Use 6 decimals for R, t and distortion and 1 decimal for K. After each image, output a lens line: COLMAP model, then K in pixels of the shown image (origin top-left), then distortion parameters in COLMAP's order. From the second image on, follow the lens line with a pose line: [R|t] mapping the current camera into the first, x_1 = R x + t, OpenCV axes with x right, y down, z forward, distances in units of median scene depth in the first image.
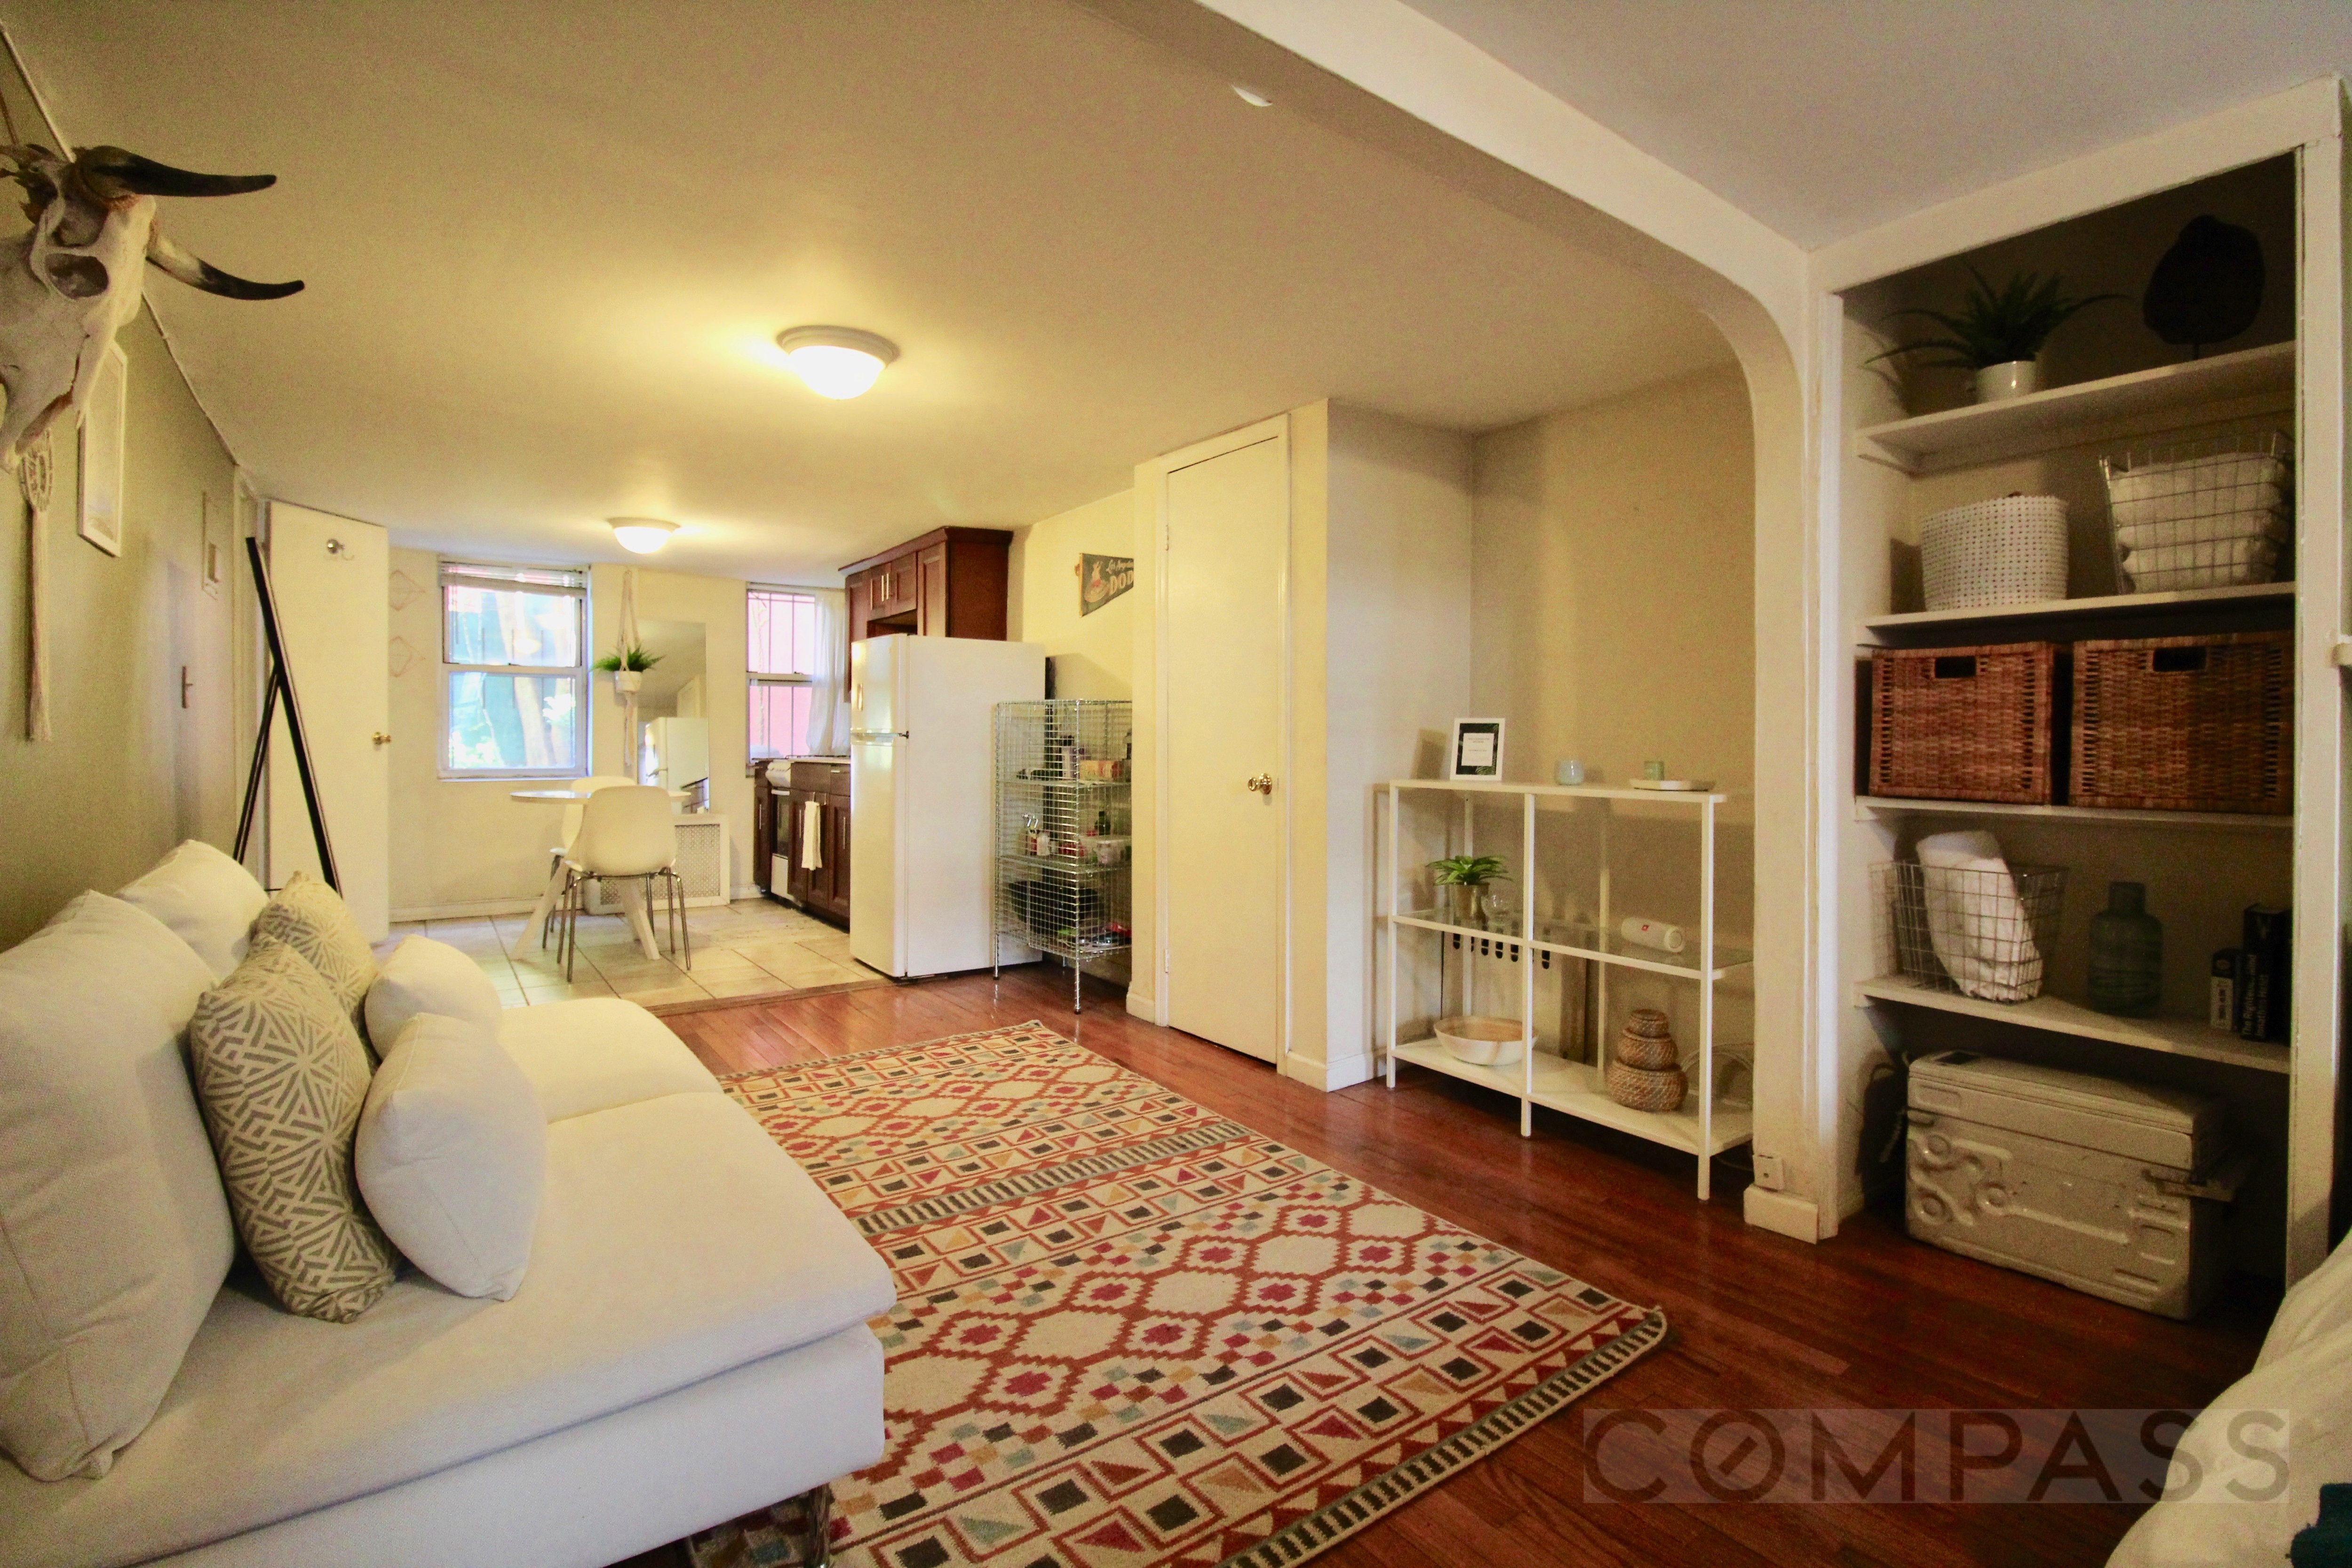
lens RADIAL K [[1093.7, 0, 1187.4], [0, 1093.7, 748.8], [0, 0, 1]] dist [-0.005216, -0.009440]
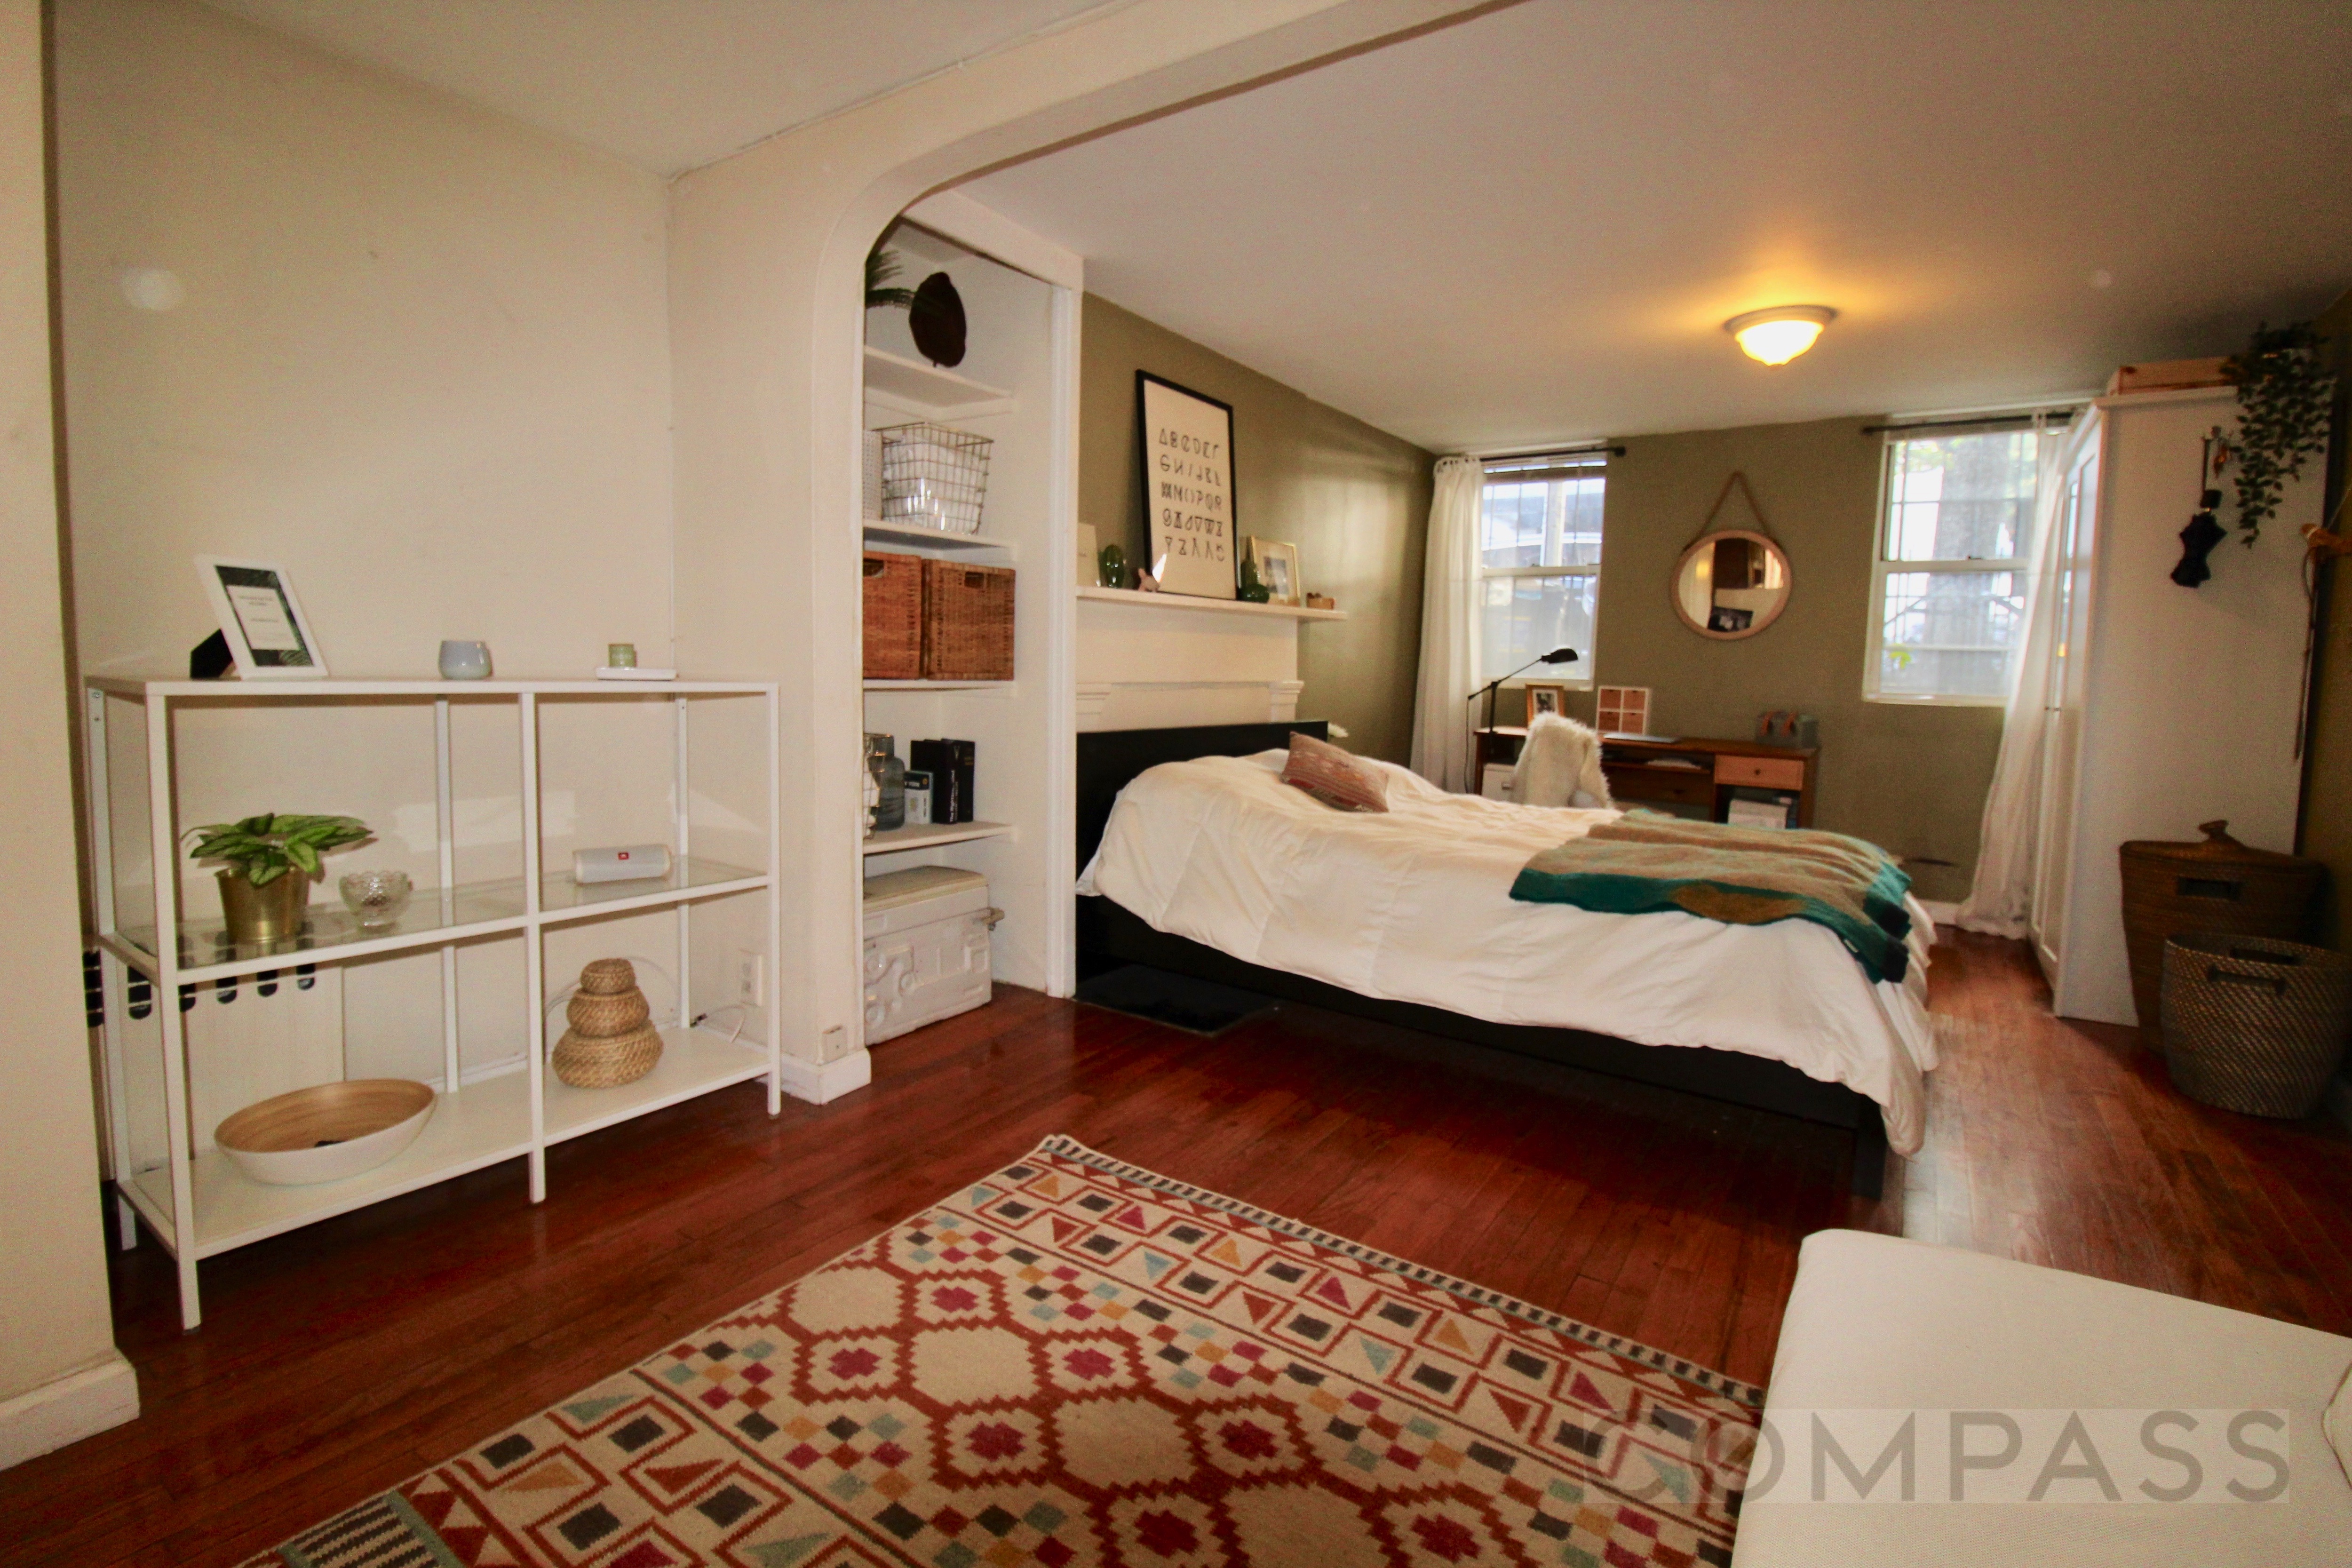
lens RADIAL K [[1093.7, 0, 1171.7], [0, 1093.7, 755.6], [0, 0, 1]] dist [-0.005216, -0.009440]
pose [[-0.341356, -0.093850, 0.935237, -0.539521], [-0.020012, 0.995503, 0.092593, 0.012556], [-0.939721, 0.012891, -0.341699, 1.084911]]
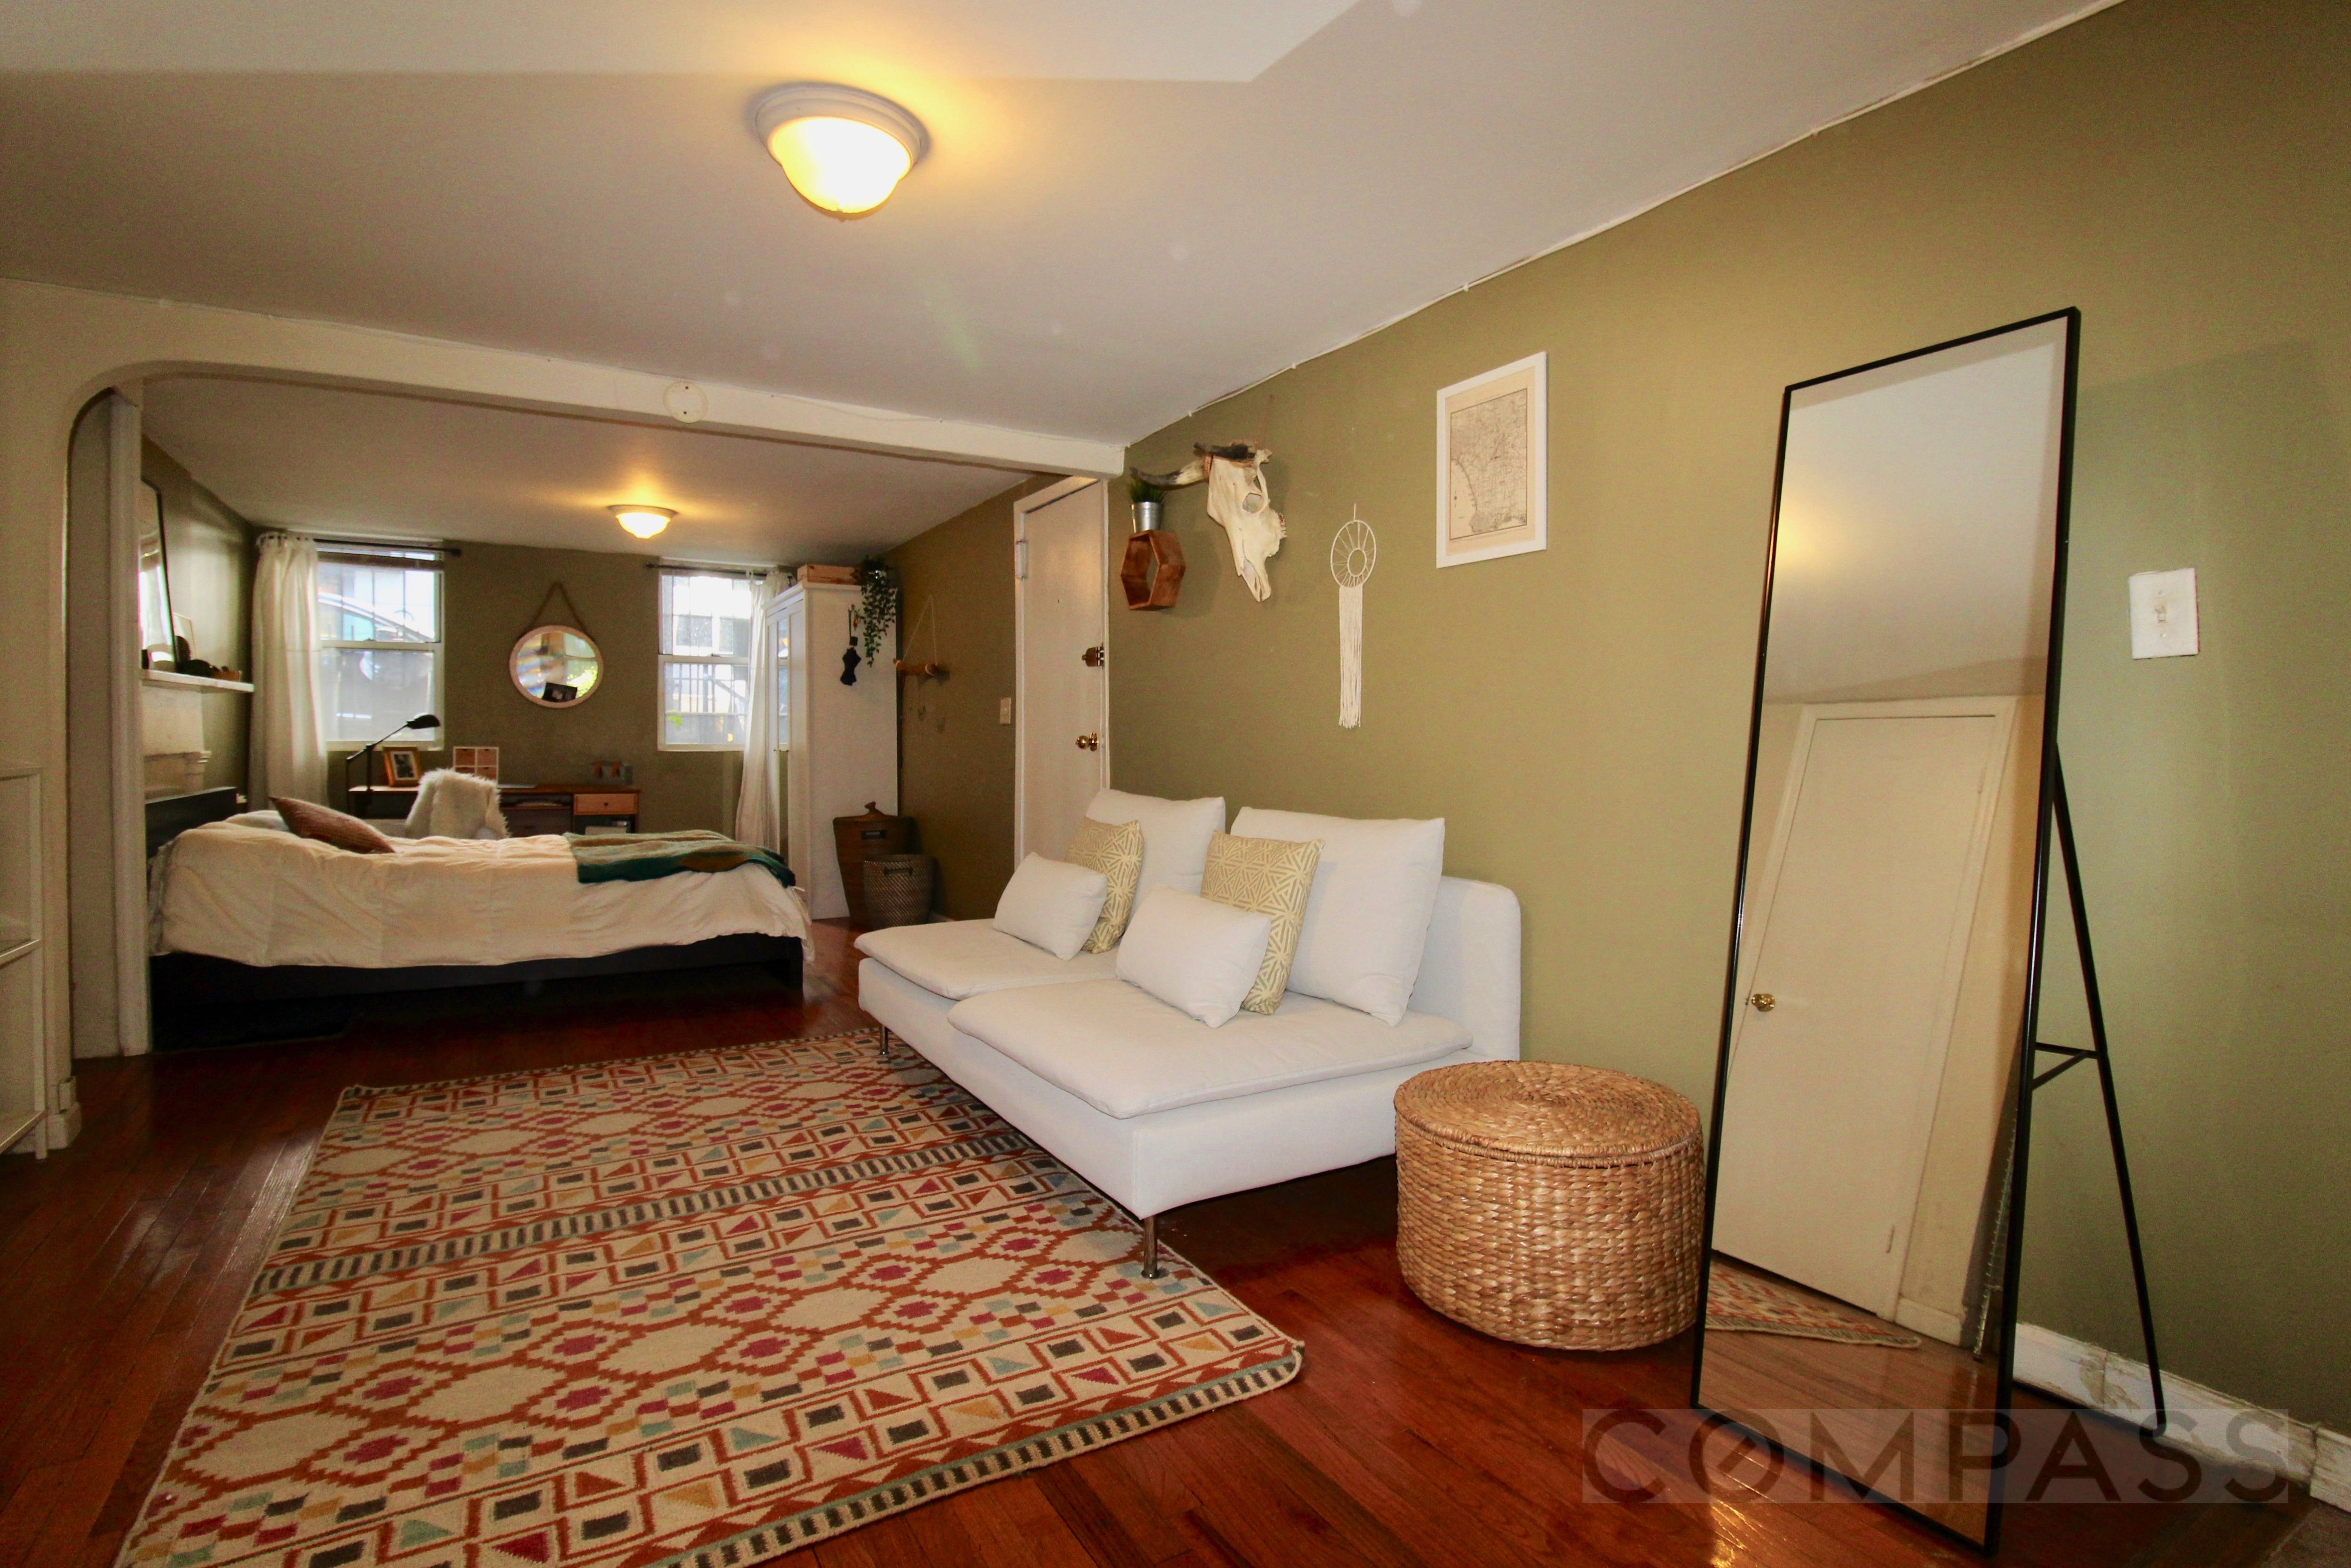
lens RADIAL K [[1130.6, 0, 1198.2], [0, 1130.6, 750.7], [0, 0, 1]] dist [-0.010800, -0.008905]
pose [[-0.997169, -0.010444, 0.074463, -0.750454], [-0.008838, 0.999722, 0.021858, -0.005548], [-0.074671, 0.021138, -0.996984, 2.122083]]
